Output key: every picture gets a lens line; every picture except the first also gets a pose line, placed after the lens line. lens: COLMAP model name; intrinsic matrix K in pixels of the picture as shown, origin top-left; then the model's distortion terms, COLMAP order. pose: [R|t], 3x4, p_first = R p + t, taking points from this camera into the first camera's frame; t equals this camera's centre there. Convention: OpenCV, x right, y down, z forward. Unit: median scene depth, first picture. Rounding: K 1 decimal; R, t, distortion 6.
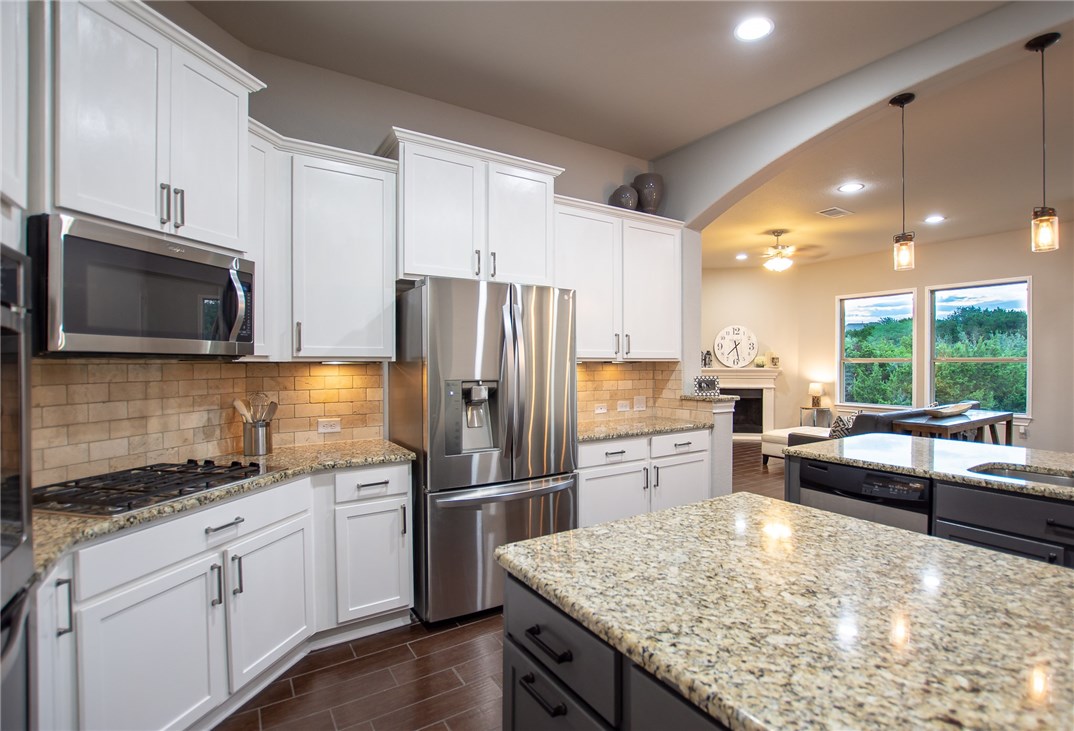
lens RADIAL K [[517.0, 0, 575.0], [0, 517.0, 368.0], [0, 0, 1]] dist [-0.028721, 0.001297]
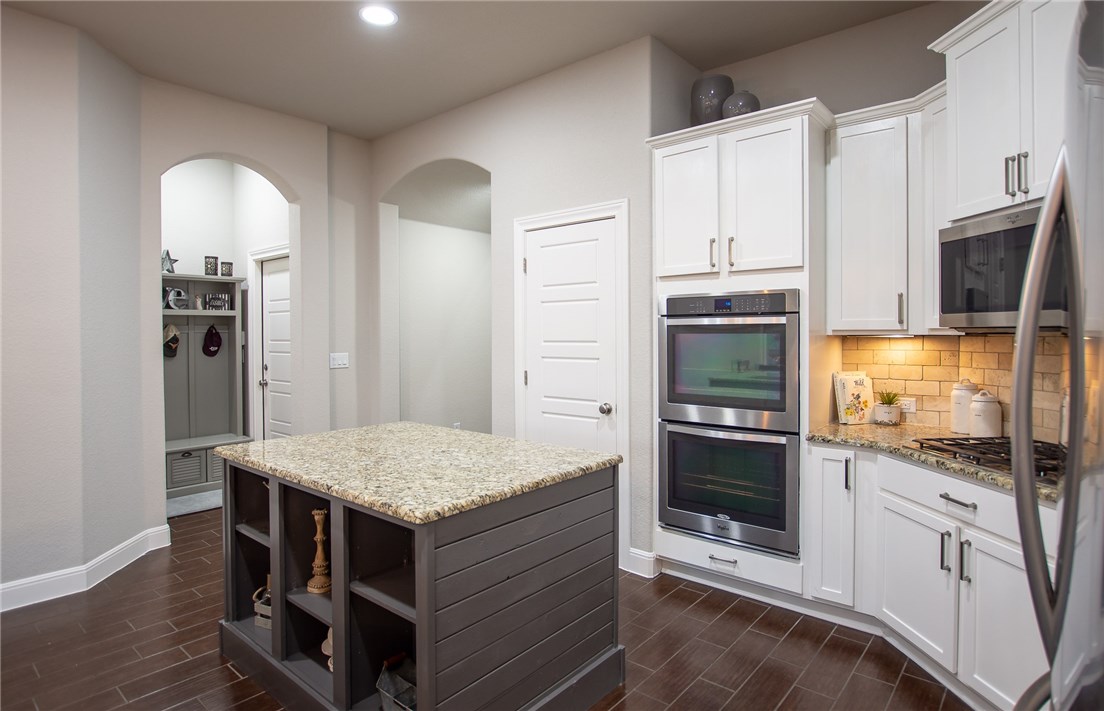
lens RADIAL K [[585.0, 0, 550.4], [0, 585.0, 341.3], [0, 0, 1]] dist [-0.020705, 0.000509]
pose [[-0.964990, 0.007407, -0.262182, 0.166950], [0.002031, 0.999782, 0.020770, -0.011245], [0.262279, 0.019510, -0.964795, 0.855543]]
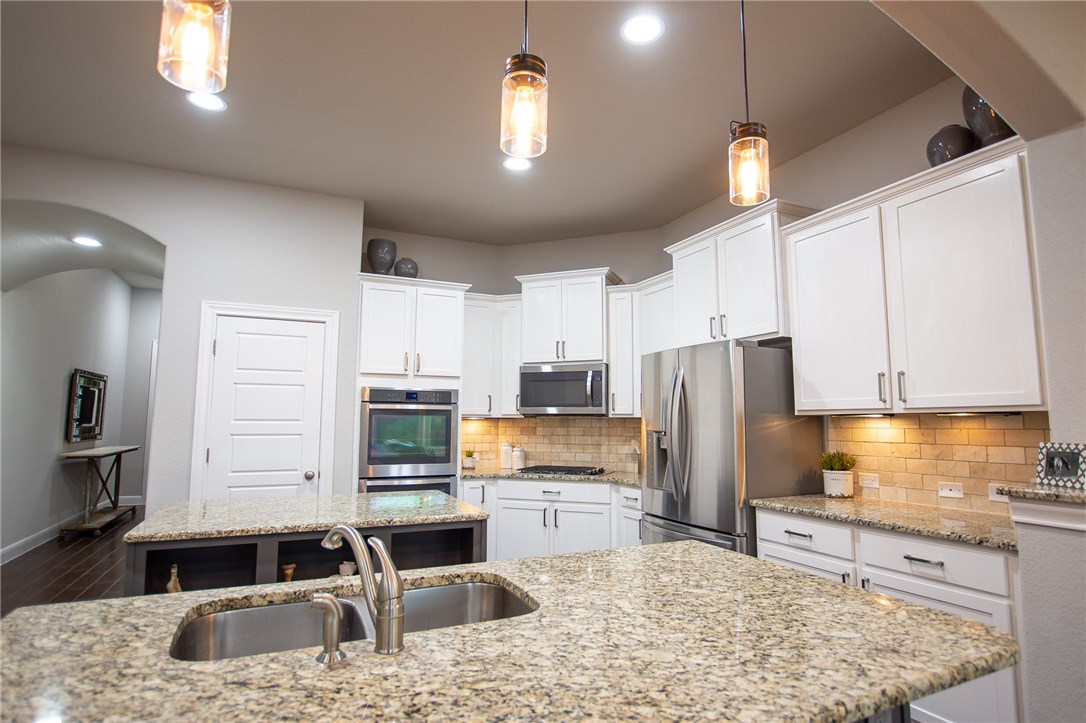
lens RADIAL K [[570.7, 0, 548.6], [0, 570.7, 363.4], [0, 0, 1]] dist [-0.026589, 0.002168]
pose [[-0.166268, -0.101514, -0.980841, 0.812711], [-0.013987, 0.994830, -0.100591, 0.002208], [0.985981, -0.003006, -0.166828, 0.641541]]
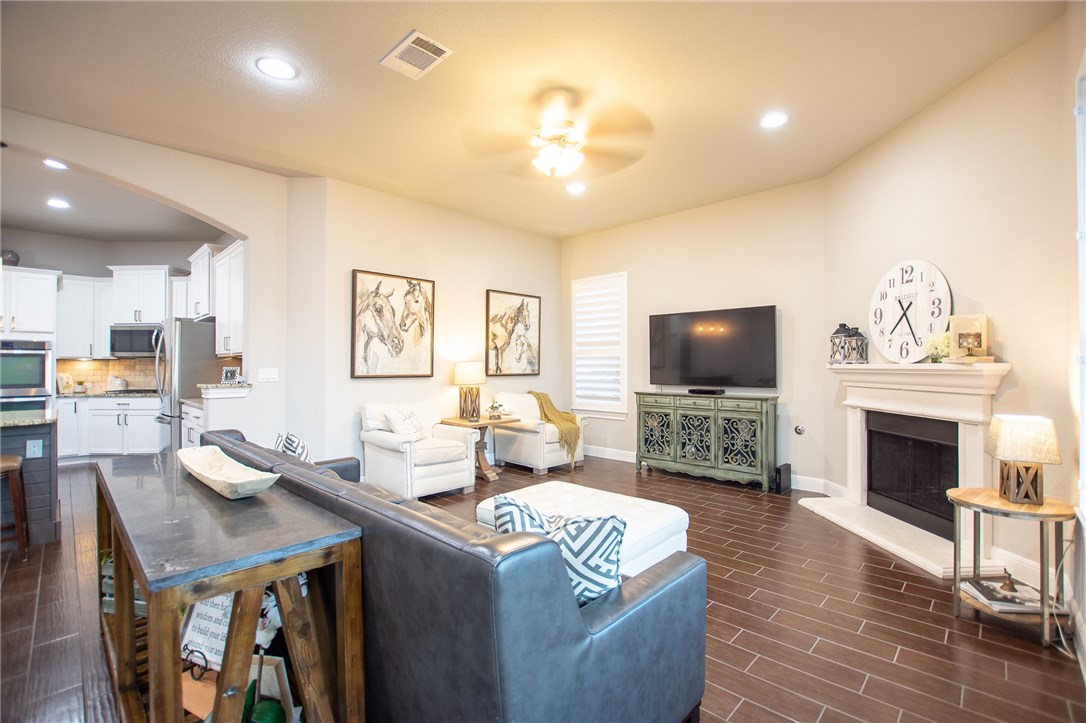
lens RADIAL K [[478.7, 0, 547.4], [0, 478.7, 362.6], [0, 0, 1]] dist [-0.027024, 0.001434]
pose [[0.201887, -0.006140, -0.979390, 1.432762], [-0.008478, 0.999932, -0.008016, 0.008574], [0.979372, 0.009922, 0.201822, 1.487948]]
